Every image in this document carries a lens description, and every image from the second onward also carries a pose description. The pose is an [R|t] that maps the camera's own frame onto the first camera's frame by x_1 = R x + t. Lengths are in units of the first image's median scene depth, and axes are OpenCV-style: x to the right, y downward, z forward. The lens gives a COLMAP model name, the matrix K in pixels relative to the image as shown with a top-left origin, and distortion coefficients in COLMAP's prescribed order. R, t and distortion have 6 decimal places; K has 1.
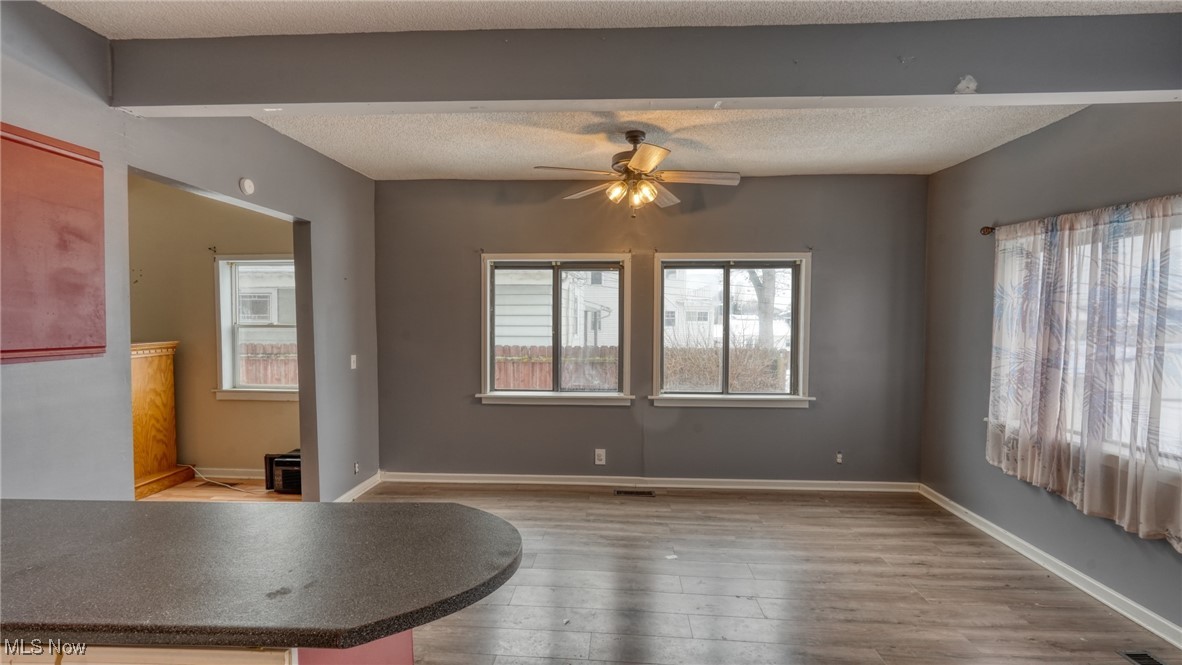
lens RADIAL K [[522.5, 0, 591.0], [0, 522.5, 332.5], [0, 0, 1]] dist [-0.000344, 0.000572]
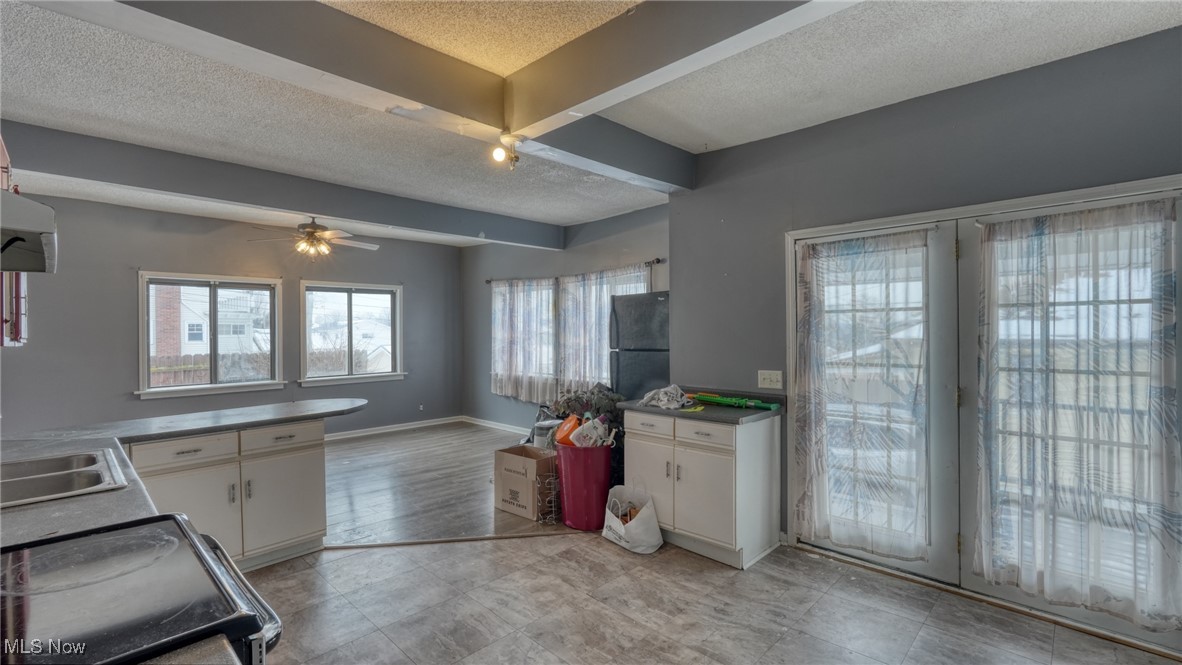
lens RADIAL K [[522.5, 0, 591.0], [0, 522.5, 332.5], [0, 0, 1]] dist [-0.000344, 0.000572]
pose [[0.663915, -0.014187, 0.747673, -0.538317], [0.033178, 0.999394, -0.010499, 0.042410], [-0.747072, 0.031776, 0.663984, -0.693566]]
